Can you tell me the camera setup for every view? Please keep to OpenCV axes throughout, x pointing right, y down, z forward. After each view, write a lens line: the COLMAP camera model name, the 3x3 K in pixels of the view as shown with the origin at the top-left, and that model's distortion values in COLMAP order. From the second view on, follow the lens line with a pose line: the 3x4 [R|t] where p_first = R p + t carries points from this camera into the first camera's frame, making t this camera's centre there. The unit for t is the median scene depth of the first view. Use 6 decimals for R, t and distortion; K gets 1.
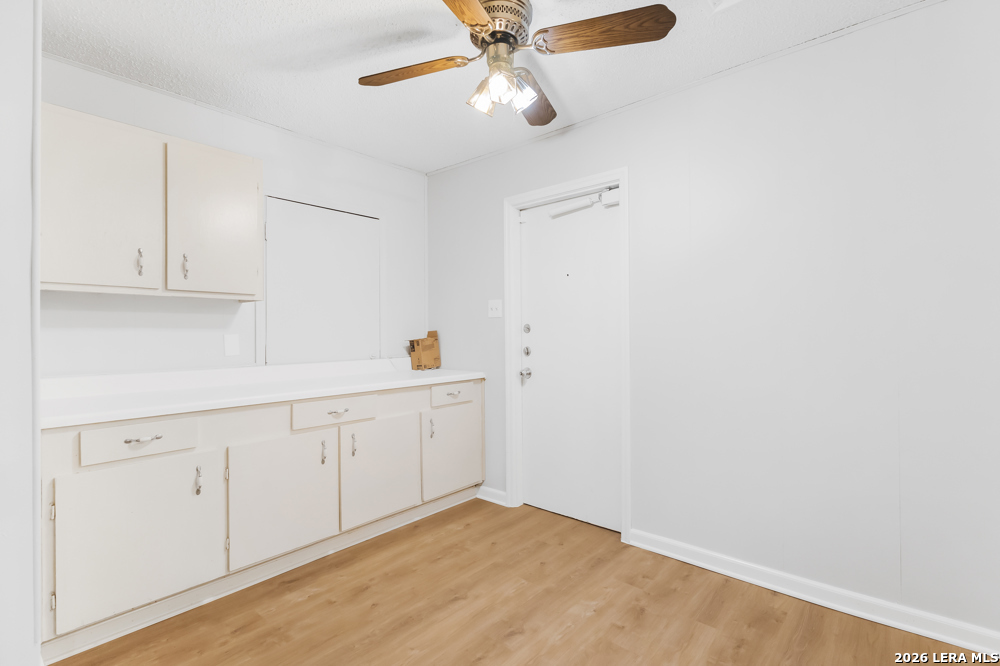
lens RADIAL K [[461.4, 0, 502.6], [0, 461.4, 329.6], [0, 0, 1]] dist [0.000869, 0.000273]
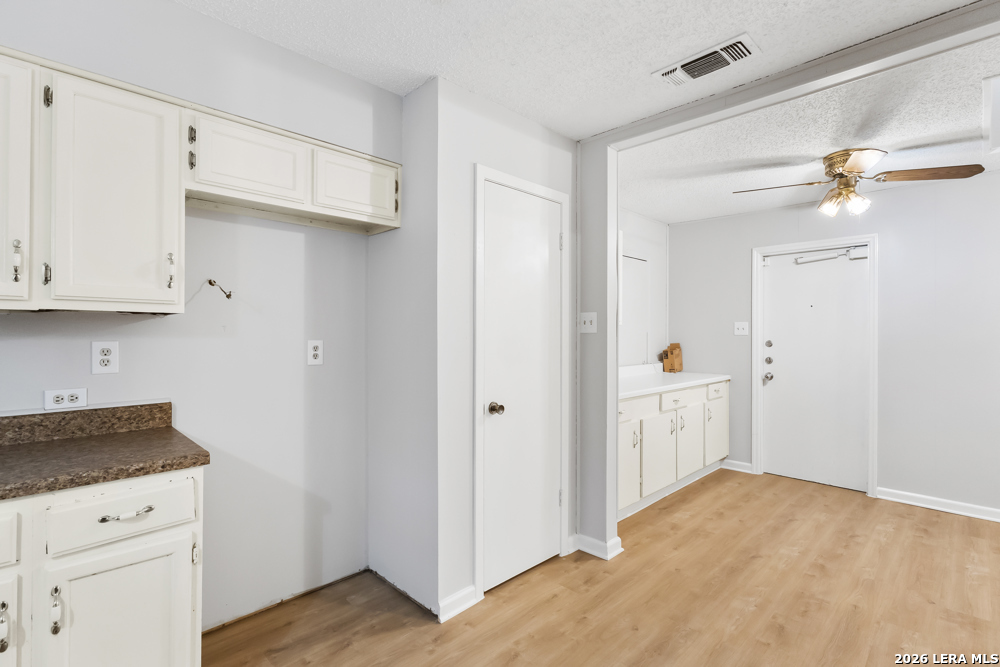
lens RADIAL K [[461.4, 0, 498.9], [0, 461.4, 333.3], [0, 0, 1]] dist [0.000869, 0.000273]
pose [[0.997264, 0.012112, -0.072925, -0.797019], [-0.011848, 0.999922, 0.004058, -0.036399], [0.072969, -0.003183, 0.997329, -0.512617]]
